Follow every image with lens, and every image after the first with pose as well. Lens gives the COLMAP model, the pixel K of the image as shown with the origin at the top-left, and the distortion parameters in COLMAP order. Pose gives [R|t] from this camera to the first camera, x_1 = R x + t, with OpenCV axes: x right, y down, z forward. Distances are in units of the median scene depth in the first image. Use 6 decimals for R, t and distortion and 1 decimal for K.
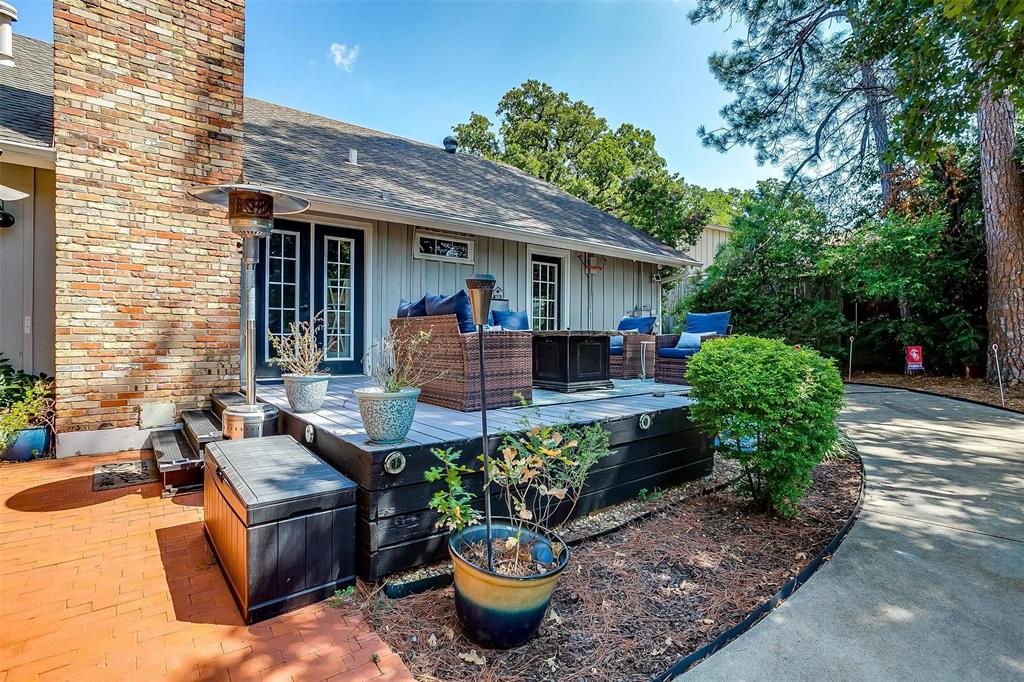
lens RADIAL K [[499.4, 0, 508.9], [0, 499.4, 337.9], [0, 0, 1]] dist [-0.038452, 0.020506]
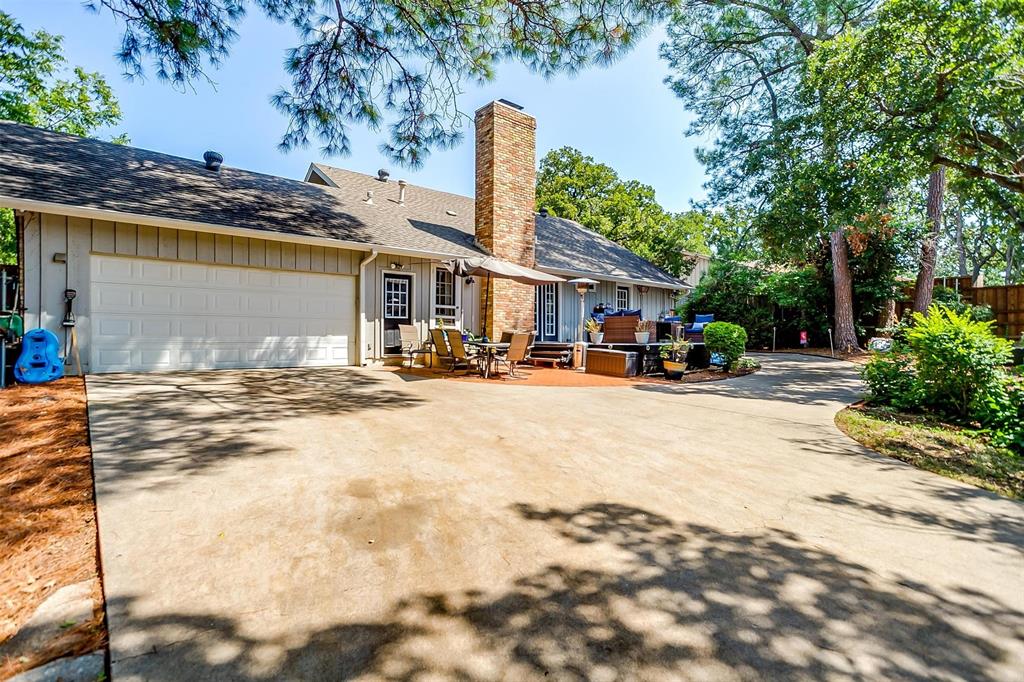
lens RADIAL K [[499.4, 0, 515.2], [0, 499.4, 341.4], [0, 0, 1]] dist [-0.038452, 0.020506]
pose [[0.998042, -0.003762, 0.062434, -0.352817], [0.003517, 0.999986, 0.004038, 0.034513], [-0.062448, -0.003810, 0.998041, -0.715227]]
